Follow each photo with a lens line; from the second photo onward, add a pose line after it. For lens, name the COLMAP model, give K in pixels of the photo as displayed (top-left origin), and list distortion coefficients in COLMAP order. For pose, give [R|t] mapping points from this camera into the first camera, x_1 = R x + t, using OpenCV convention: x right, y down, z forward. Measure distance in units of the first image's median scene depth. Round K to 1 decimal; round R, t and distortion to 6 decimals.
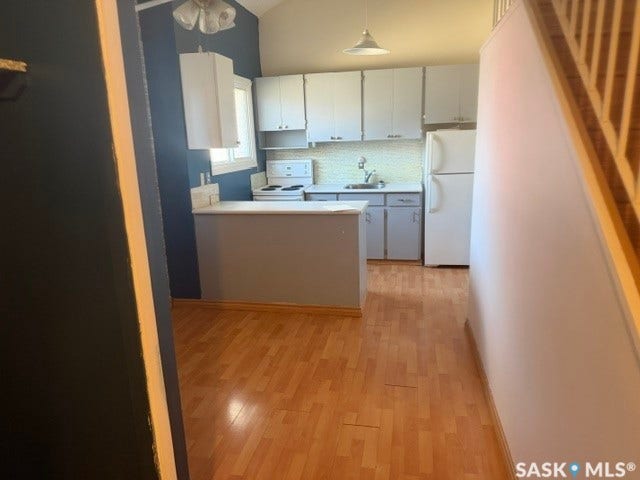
lens RADIAL K [[443.5, 0, 320.0], [0, 443.5, 240.0], [0, 0, 1]] dist [0.090961, -0.116124]
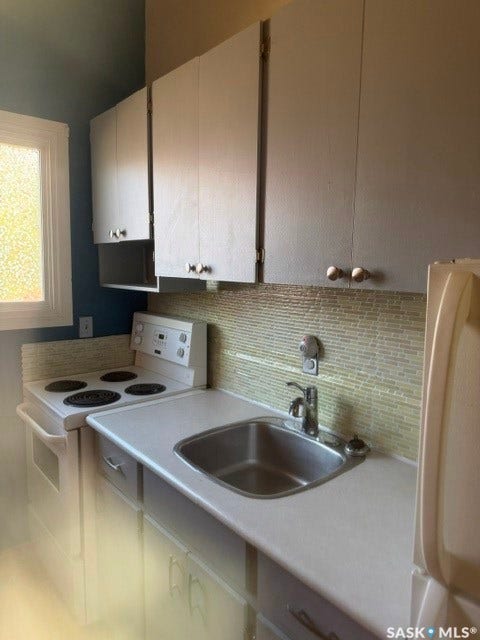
lens RADIAL K [[443.5, 0, 240.0], [0, 443.5, 320.0], [0, 0, 1]] dist [0.090961, -0.116124]
pose [[0.778980, 0.123600, -0.614747, 0.250032], [-0.184370, 0.982192, -0.036148, -0.187035], [0.599332, 0.141500, 0.787896, 0.777063]]
